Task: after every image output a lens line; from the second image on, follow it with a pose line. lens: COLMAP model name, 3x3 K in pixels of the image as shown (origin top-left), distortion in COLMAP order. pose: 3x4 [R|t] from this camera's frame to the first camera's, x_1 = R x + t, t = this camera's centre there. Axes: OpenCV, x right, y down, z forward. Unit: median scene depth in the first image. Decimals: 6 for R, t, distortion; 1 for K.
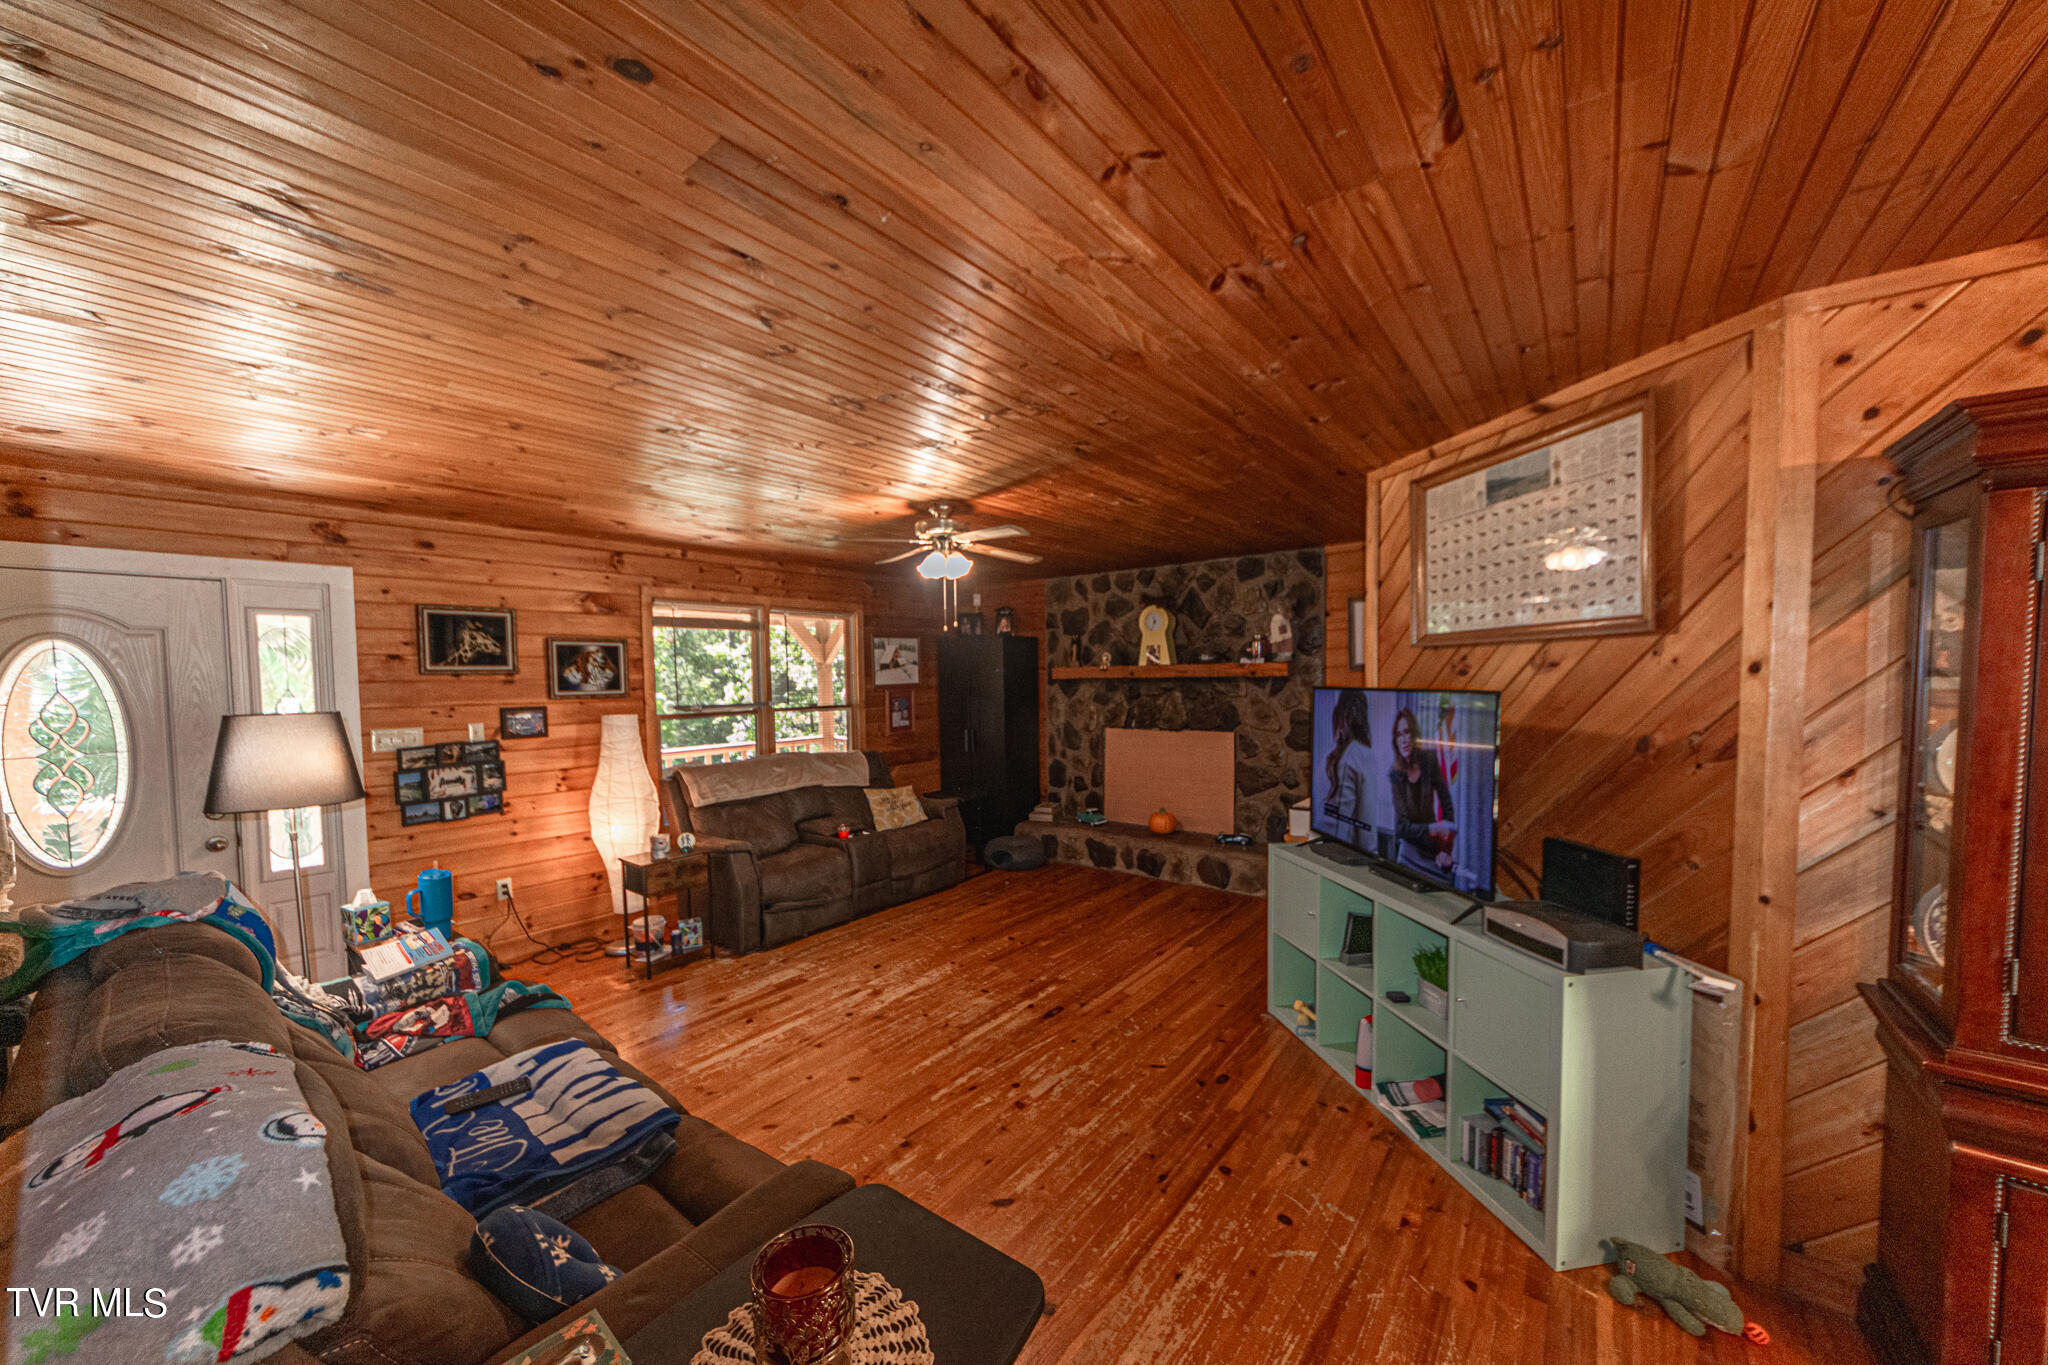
lens RADIAL K [[719.7, 0, 1022.2], [0, 719.7, 704.1], [0, 0, 1]] dist [0.009053, -0.008549]
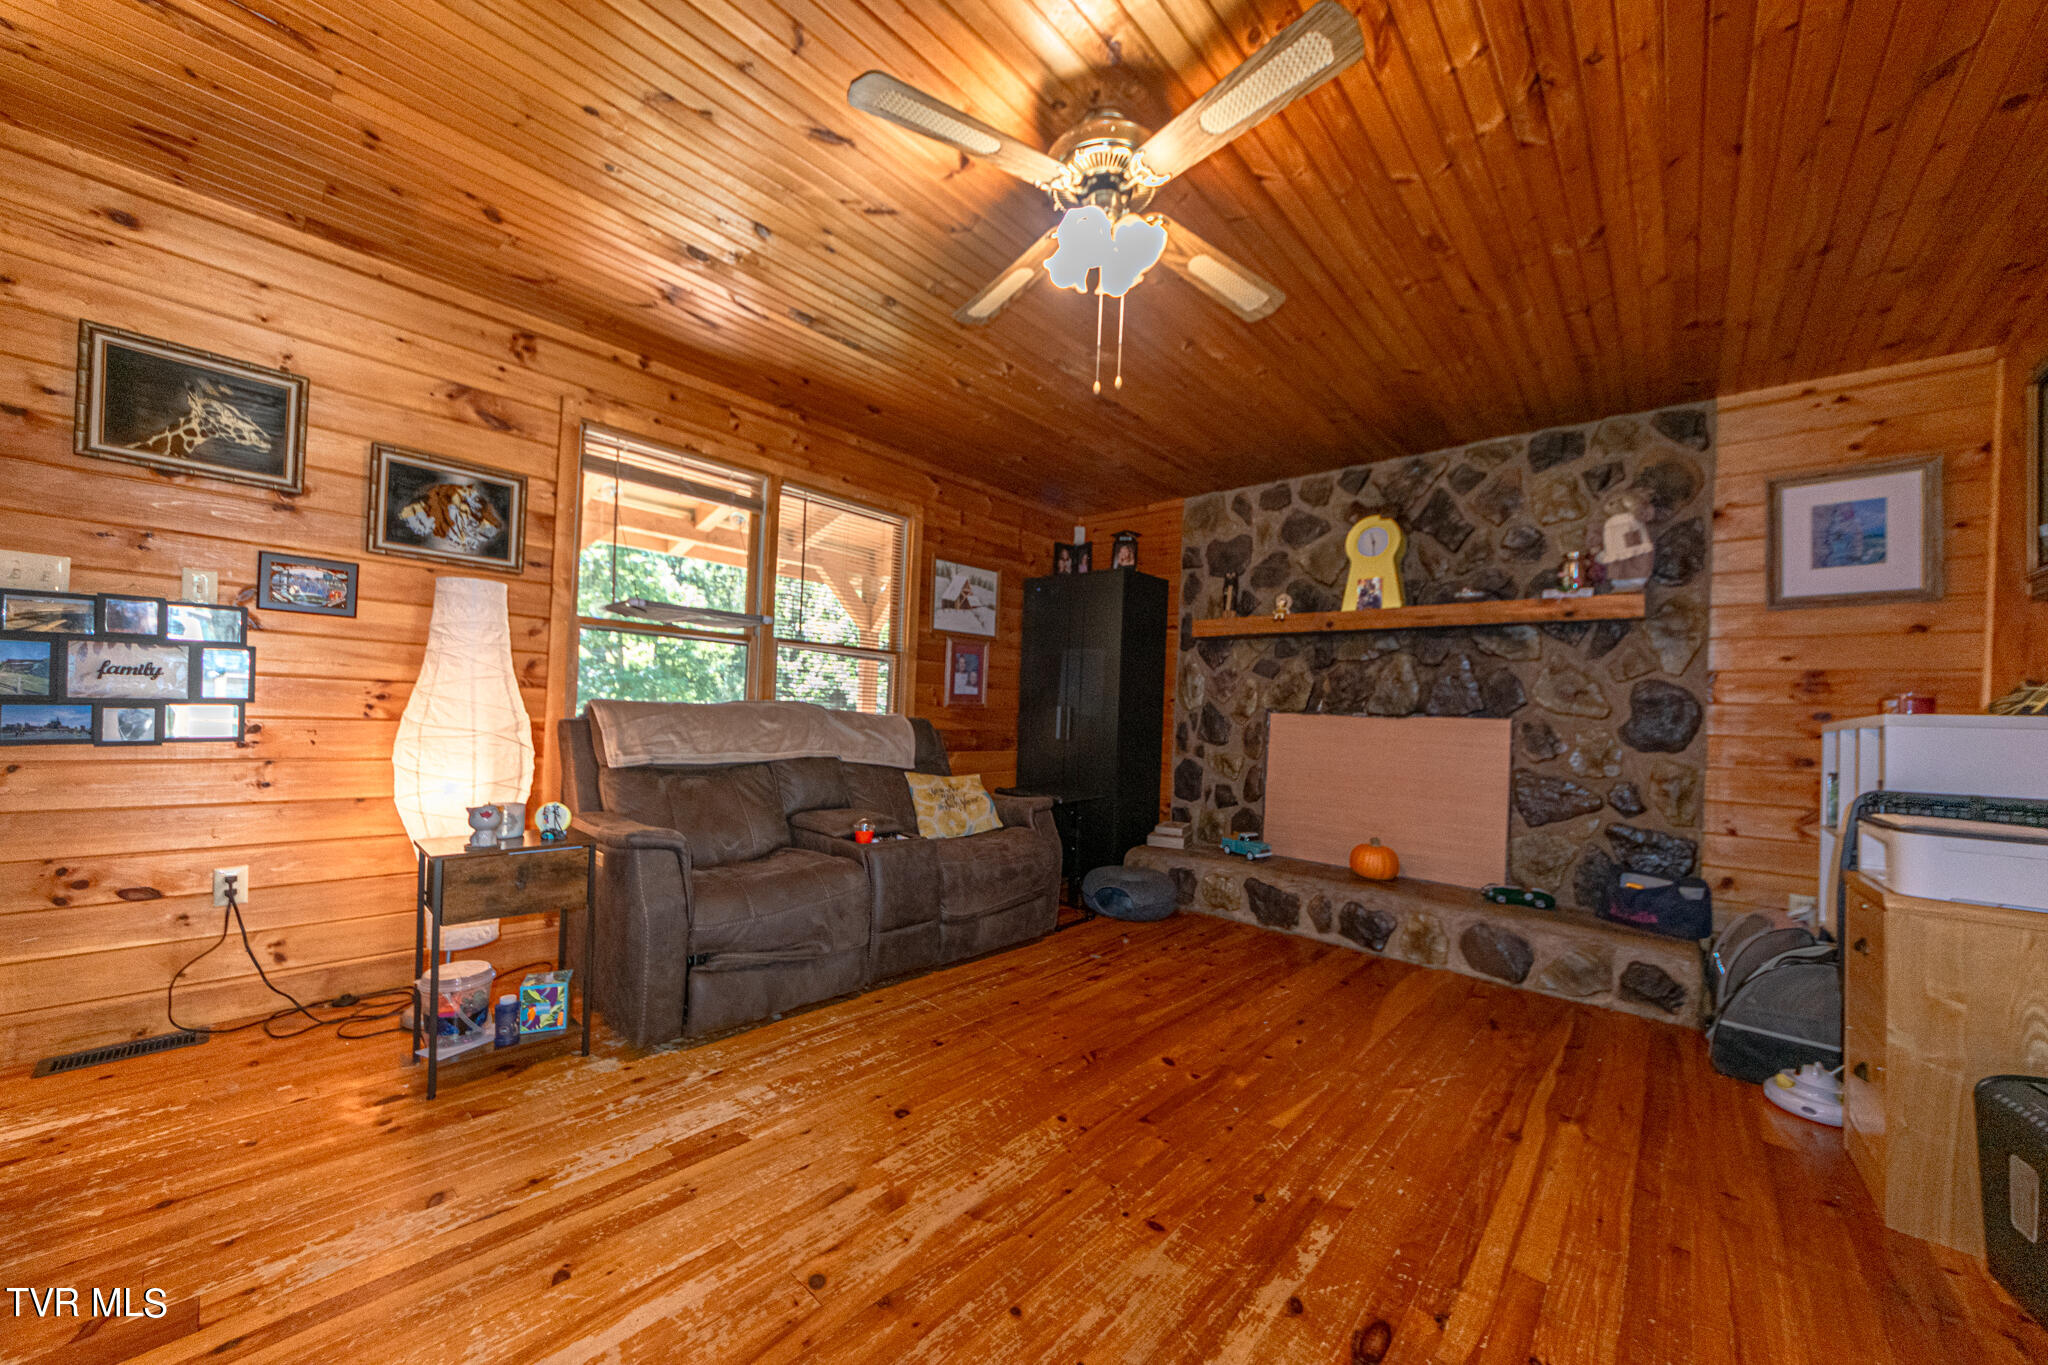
lens RADIAL K [[733.3, 0, 1026.2], [0, 733.3, 698.8], [0, 0, 1]] dist [-0.000940, -0.000271]
pose [[0.995772, 0.056921, -0.072092, -0.073062], [-0.060876, 0.996689, -0.053896, 0.083864], [0.068786, 0.058057, 0.995941, 0.370353]]
